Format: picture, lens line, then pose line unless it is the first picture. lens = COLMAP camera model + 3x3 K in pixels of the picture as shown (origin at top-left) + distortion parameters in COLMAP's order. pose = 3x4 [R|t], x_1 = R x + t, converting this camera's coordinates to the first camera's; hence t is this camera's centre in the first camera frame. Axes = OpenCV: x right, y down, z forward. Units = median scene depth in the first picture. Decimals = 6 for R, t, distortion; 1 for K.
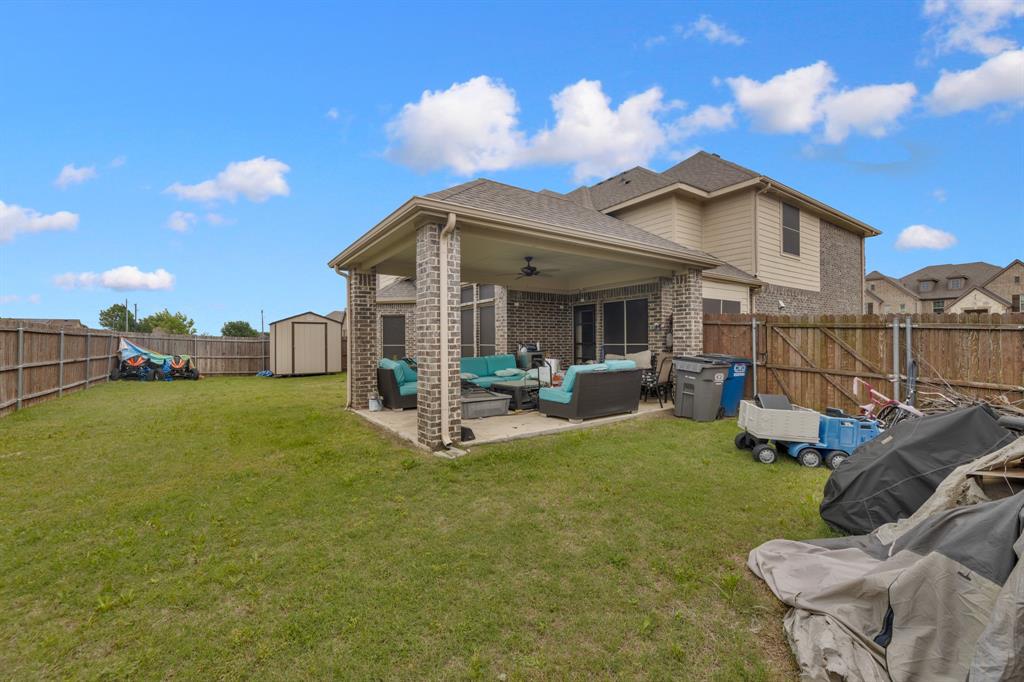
lens RADIAL K [[415.3, 0, 519.7], [0, 415.3, 339.8], [0, 0, 1]] dist [-0.003913, 0.000320]
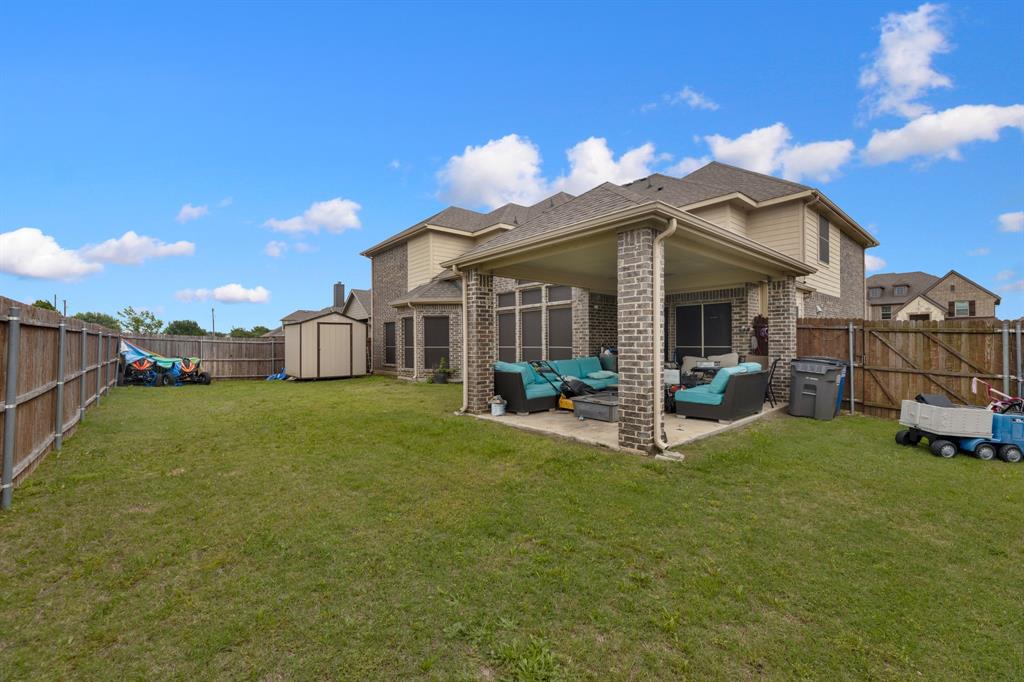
lens RADIAL K [[415.3, 0, 519.0], [0, 415.3, 339.4], [0, 0, 1]] dist [-0.003913, 0.000320]
pose [[0.994900, 0.002132, 0.100842, -0.376340], [-0.001816, 0.999993, -0.003222, -0.004056], [-0.100848, 0.003023, 0.994897, 0.019910]]
